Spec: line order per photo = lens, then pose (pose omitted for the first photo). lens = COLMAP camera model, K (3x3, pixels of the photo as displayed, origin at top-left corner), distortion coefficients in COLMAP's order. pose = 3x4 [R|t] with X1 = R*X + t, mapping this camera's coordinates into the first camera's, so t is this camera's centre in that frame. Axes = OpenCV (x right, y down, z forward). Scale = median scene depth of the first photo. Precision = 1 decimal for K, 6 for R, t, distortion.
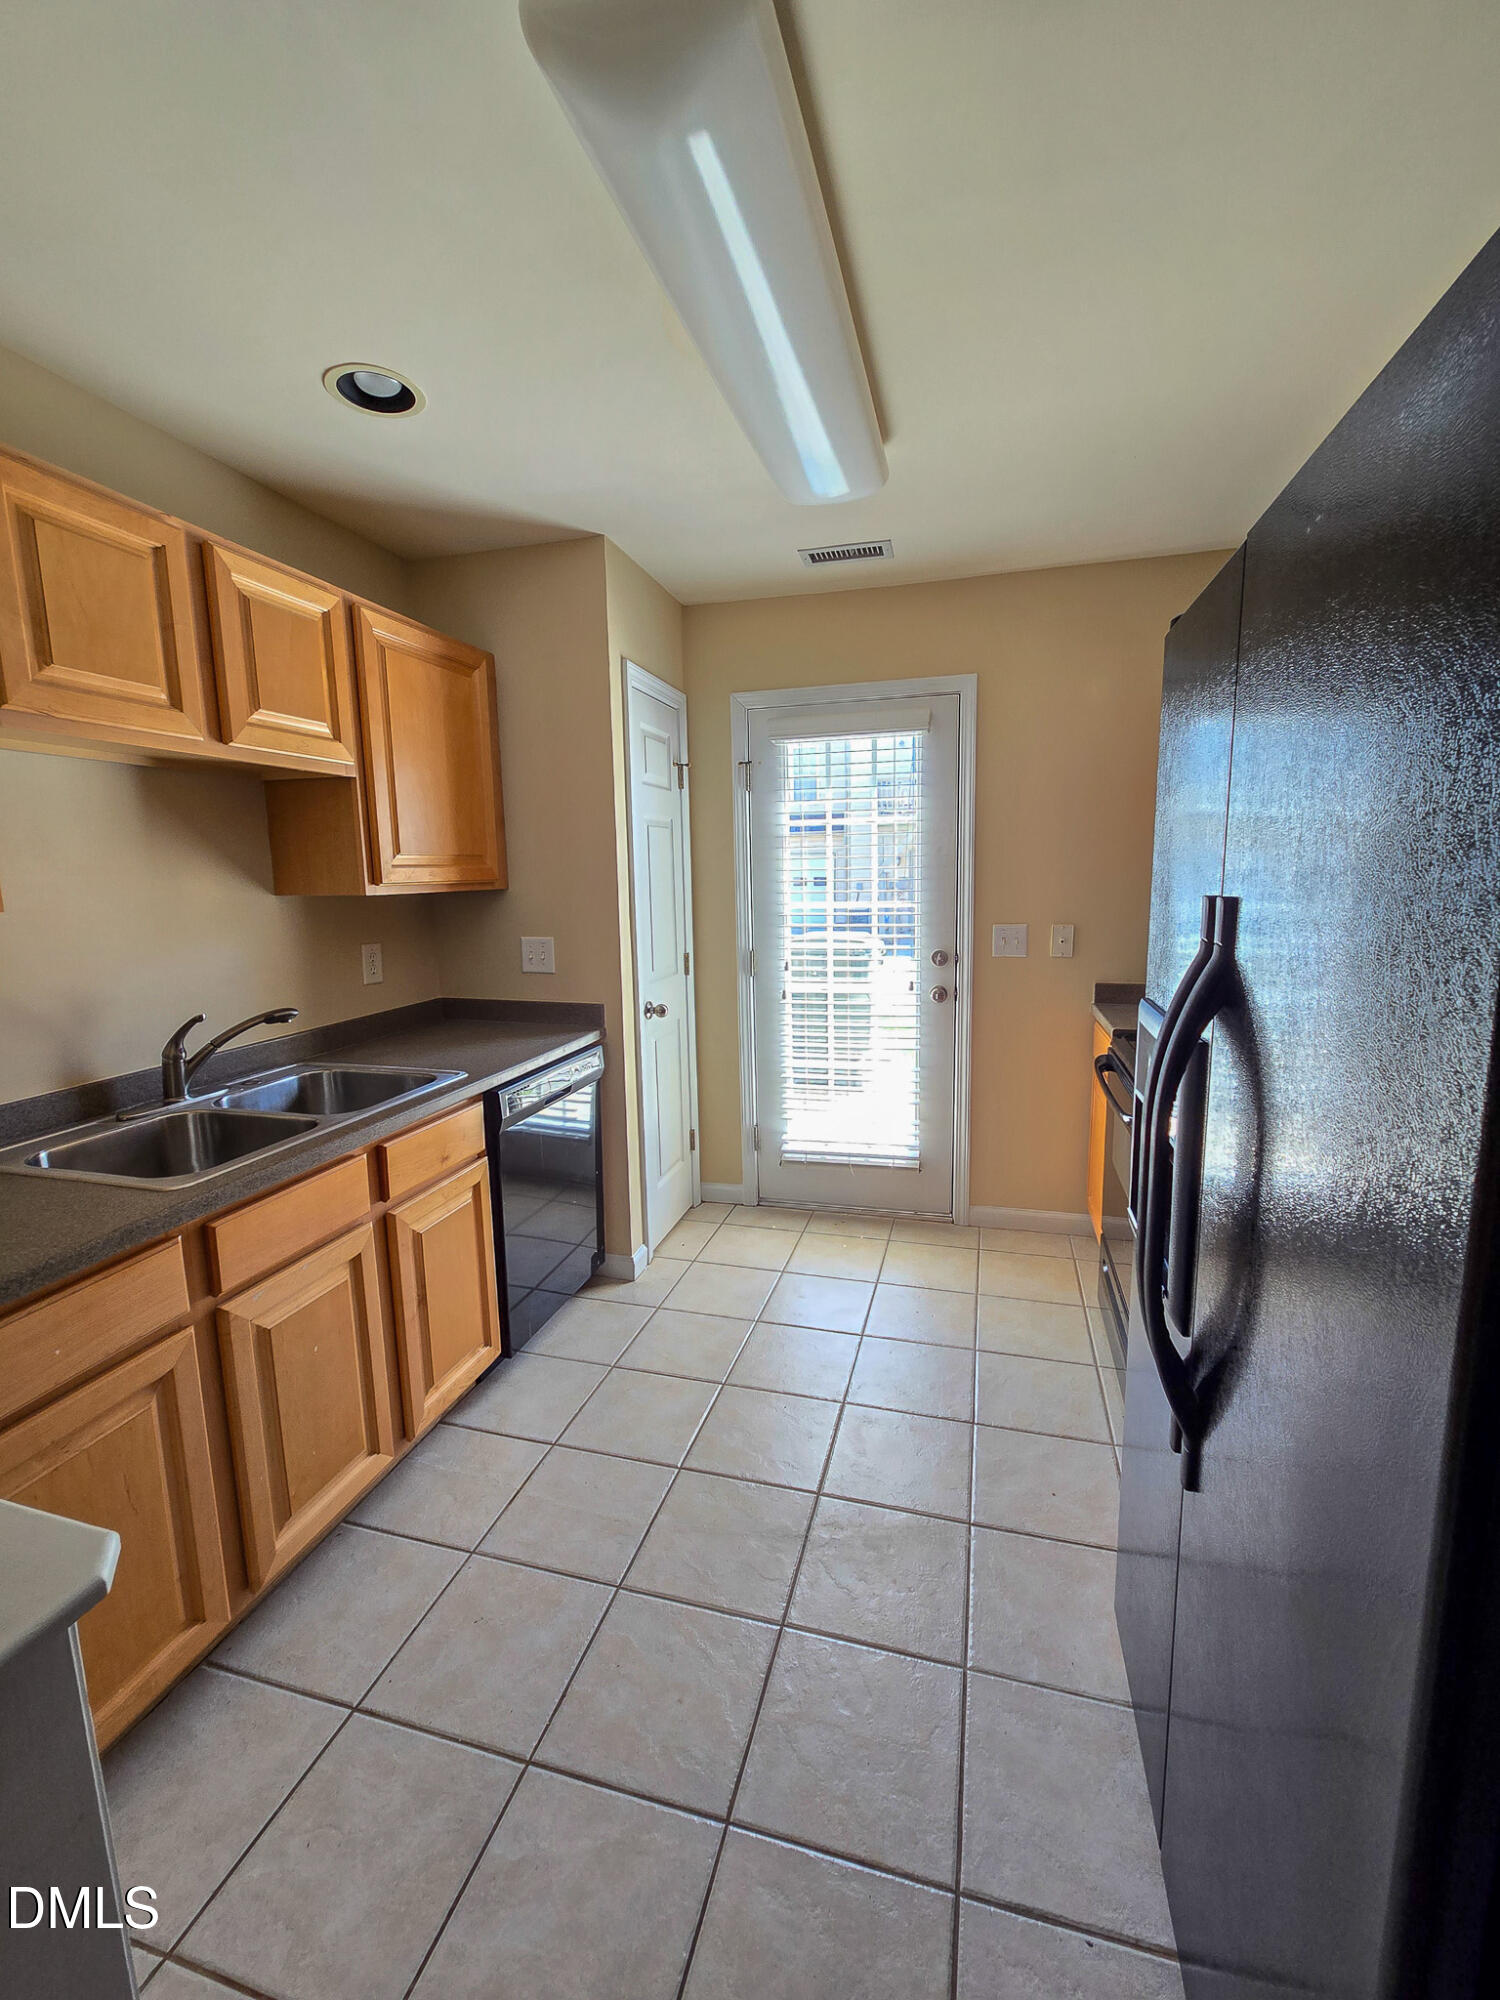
lens RADIAL K [[817.7, 0, 761.2], [0, 817.7, 994.1], [0, 0, 1]] dist [-0.001502, -0.000911]
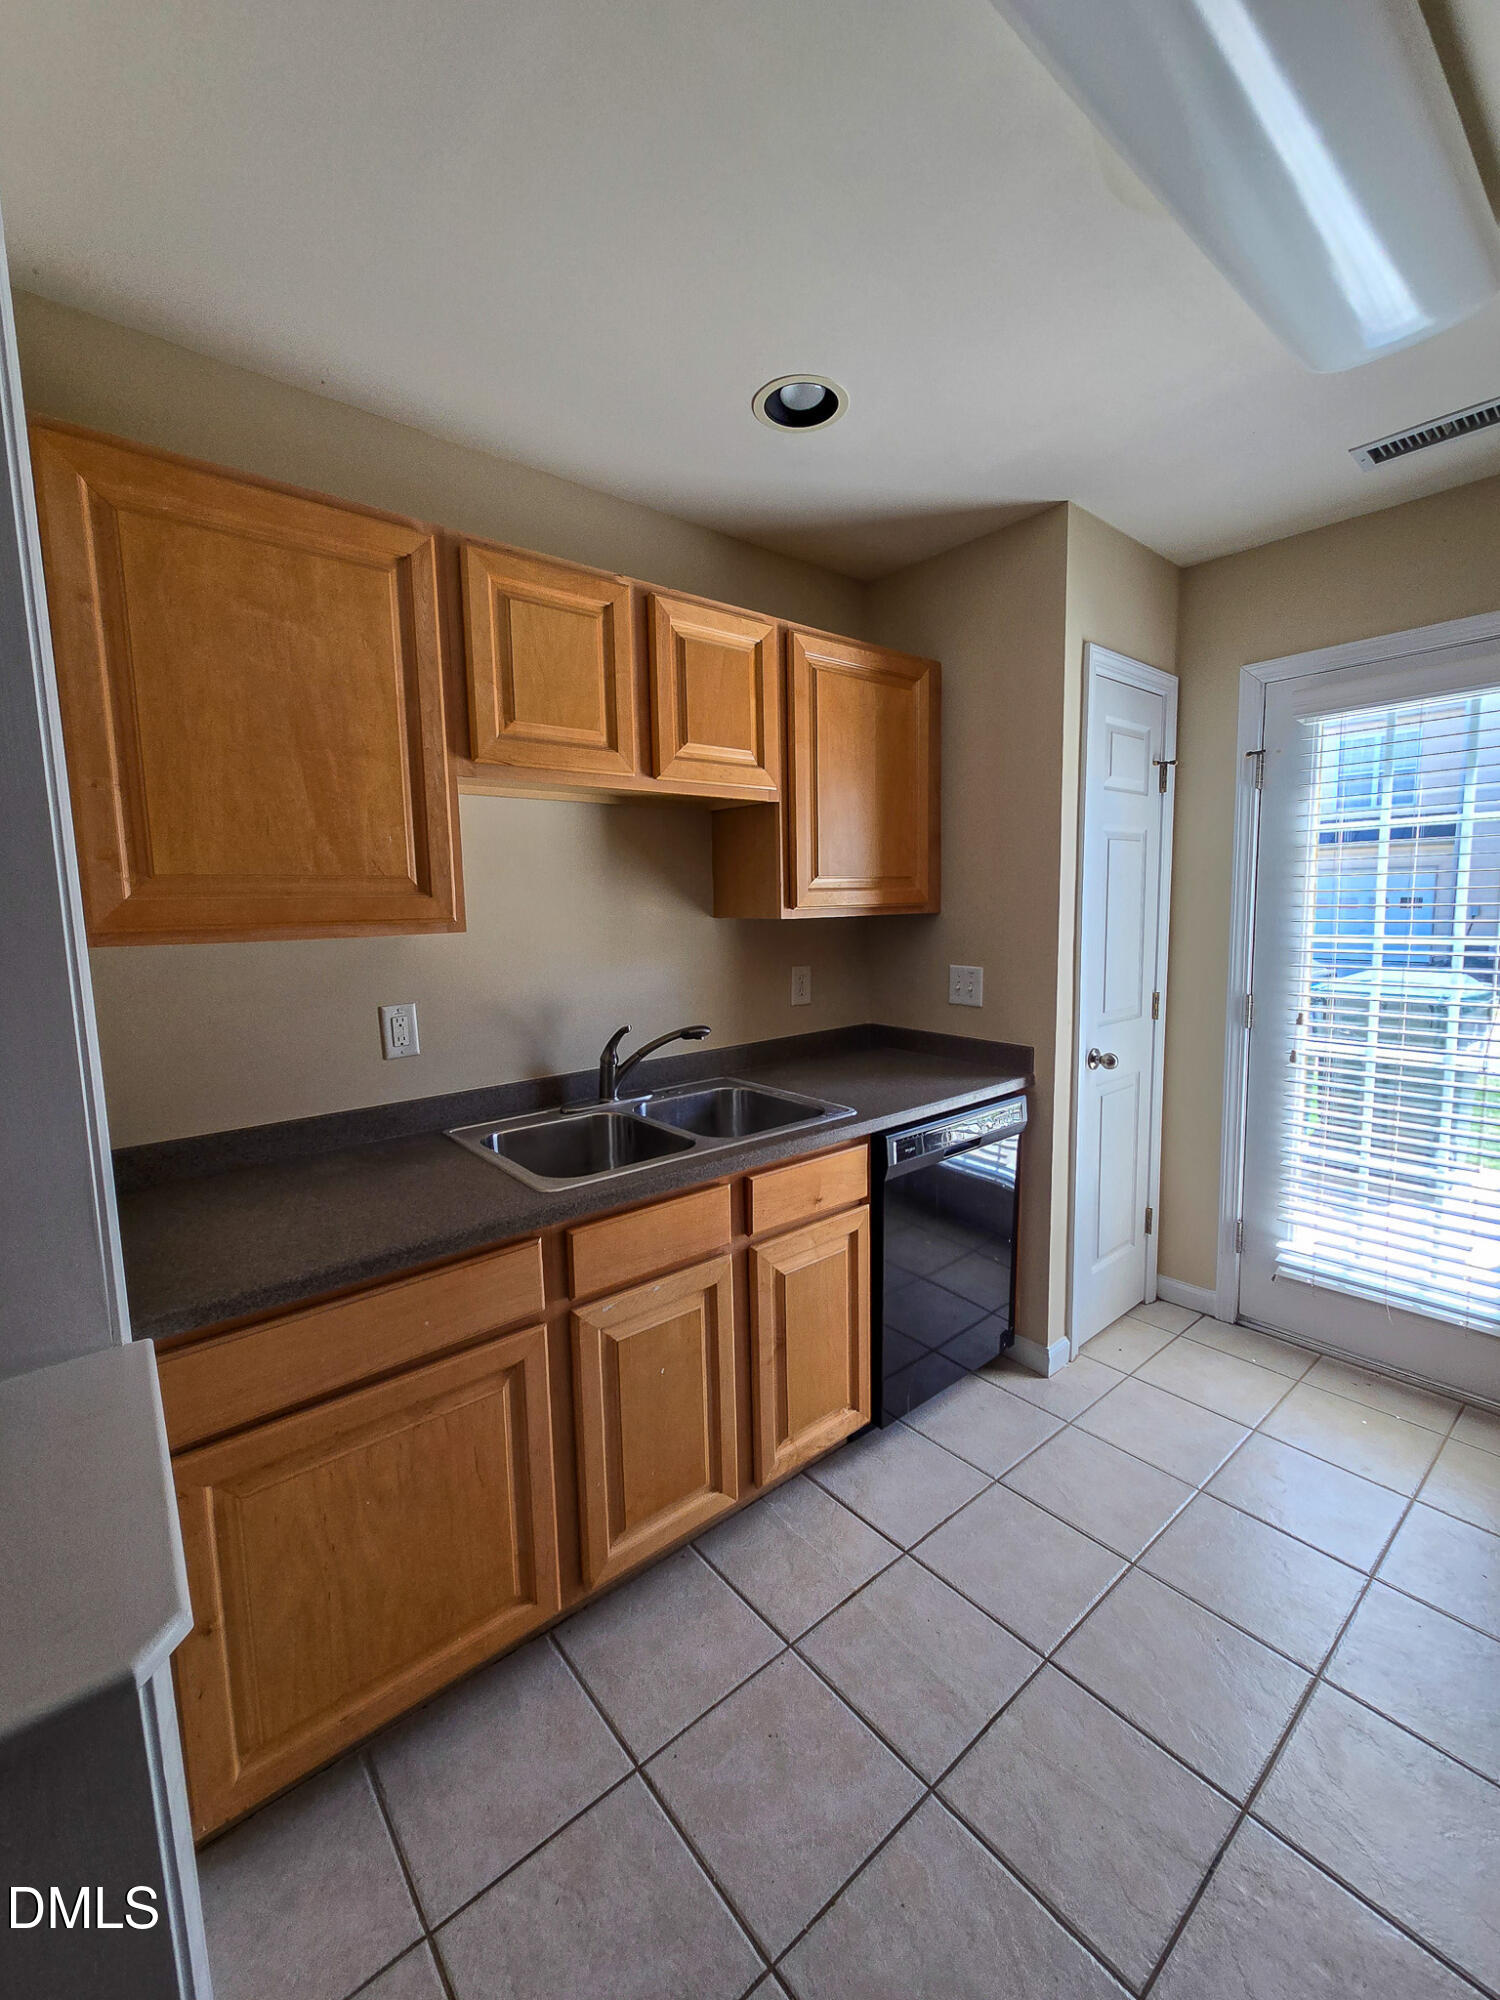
lens RADIAL K [[817.7, 0, 761.2], [0, 817.7, 994.1], [0, 0, 1]] dist [-0.001502, -0.000911]
pose [[0.824083, 0.065559, -0.562662, 0.069619], [-0.078998, 0.996875, 0.000451, -0.029195], [0.560933, 0.044077, 0.826687, 0.169339]]
